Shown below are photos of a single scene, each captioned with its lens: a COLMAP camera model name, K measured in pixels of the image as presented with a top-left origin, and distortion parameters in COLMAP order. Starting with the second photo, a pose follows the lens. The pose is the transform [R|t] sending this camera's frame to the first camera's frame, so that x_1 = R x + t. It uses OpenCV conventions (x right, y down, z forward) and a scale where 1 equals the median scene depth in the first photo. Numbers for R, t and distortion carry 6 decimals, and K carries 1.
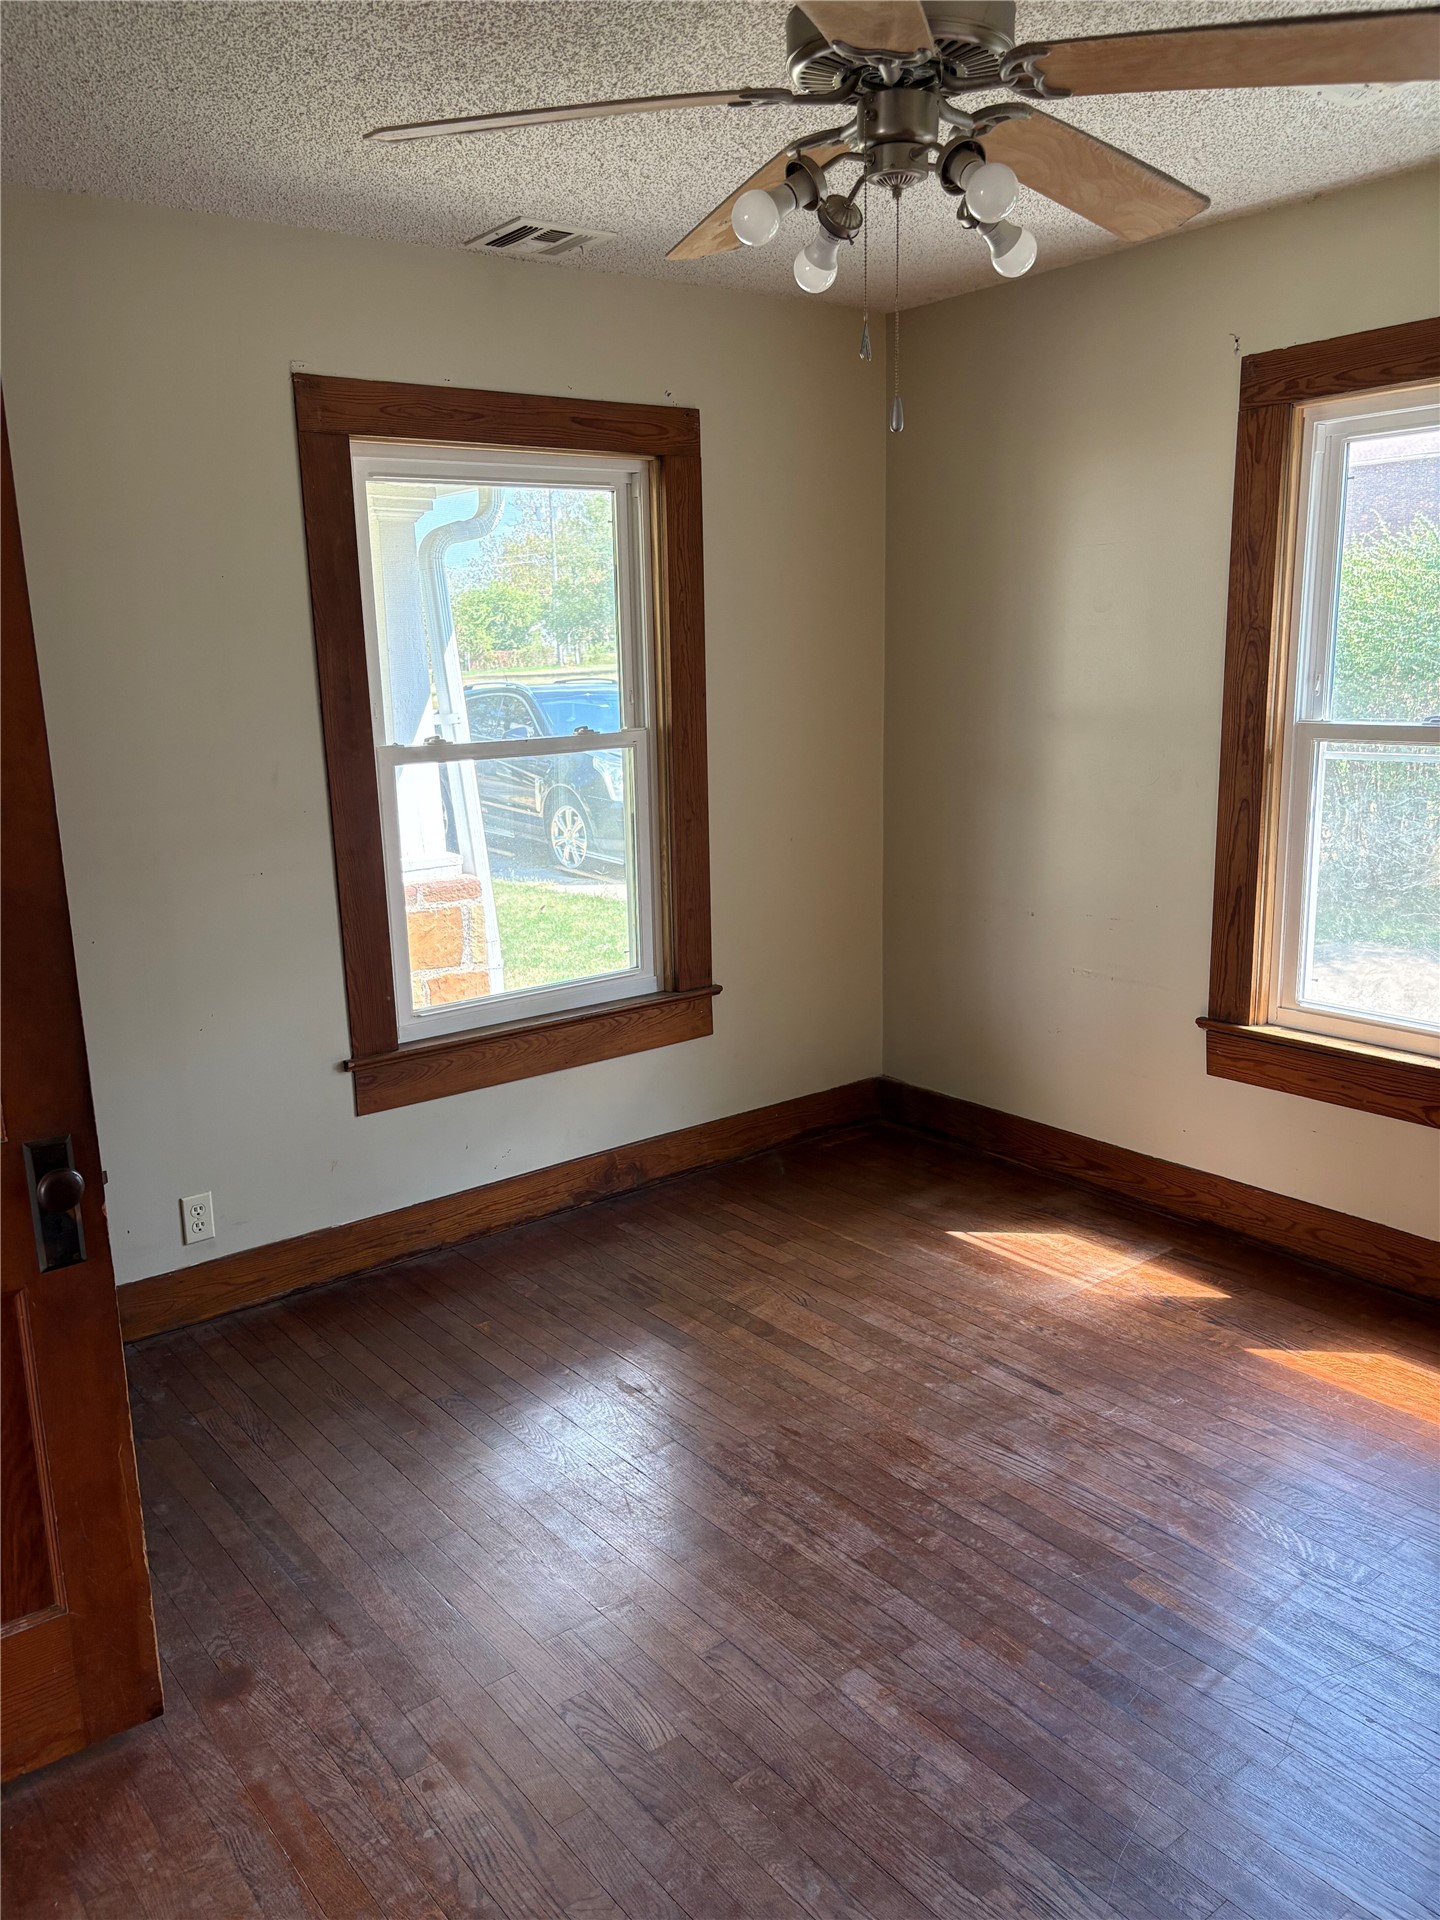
lens RADIAL K [[1428.1, 0, 702.4], [0, 1428.1, 983.2], [0, 0, 1]] dist [0.005681, 0.006715]
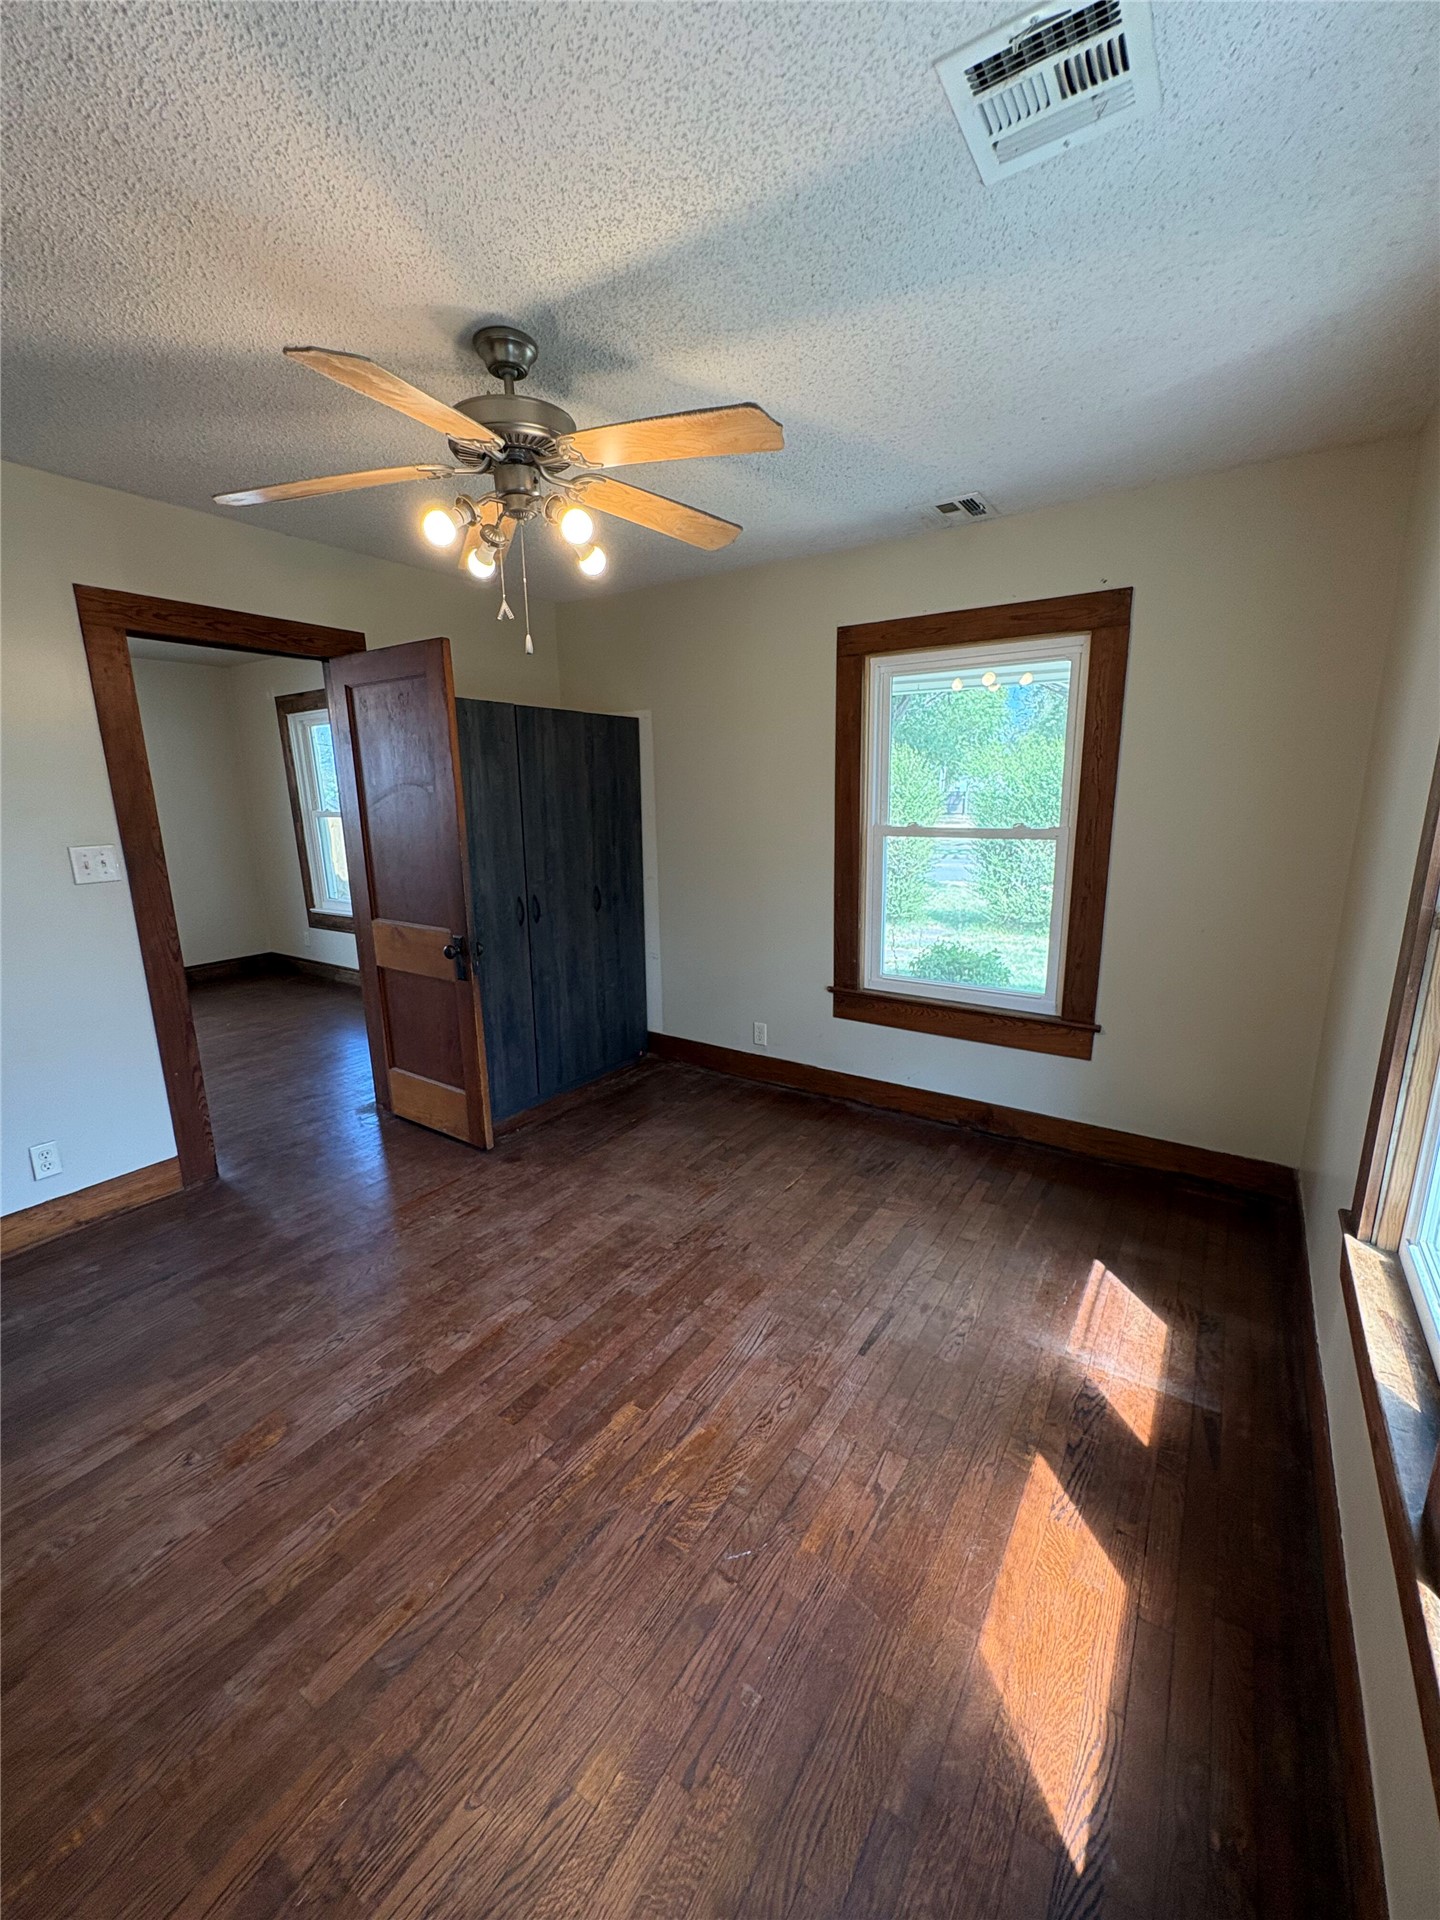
lens RADIAL K [[760.7, 0, 720.0], [0, 760.7, 960.0], [0, 0, 1]] dist [0.000228, -0.000021]
pose [[0.332367, 0.233482, -0.913793, 0.661854], [-0.215725, 0.962009, 0.167337, -0.125554], [0.918148, 0.141511, 0.370108, 0.508621]]
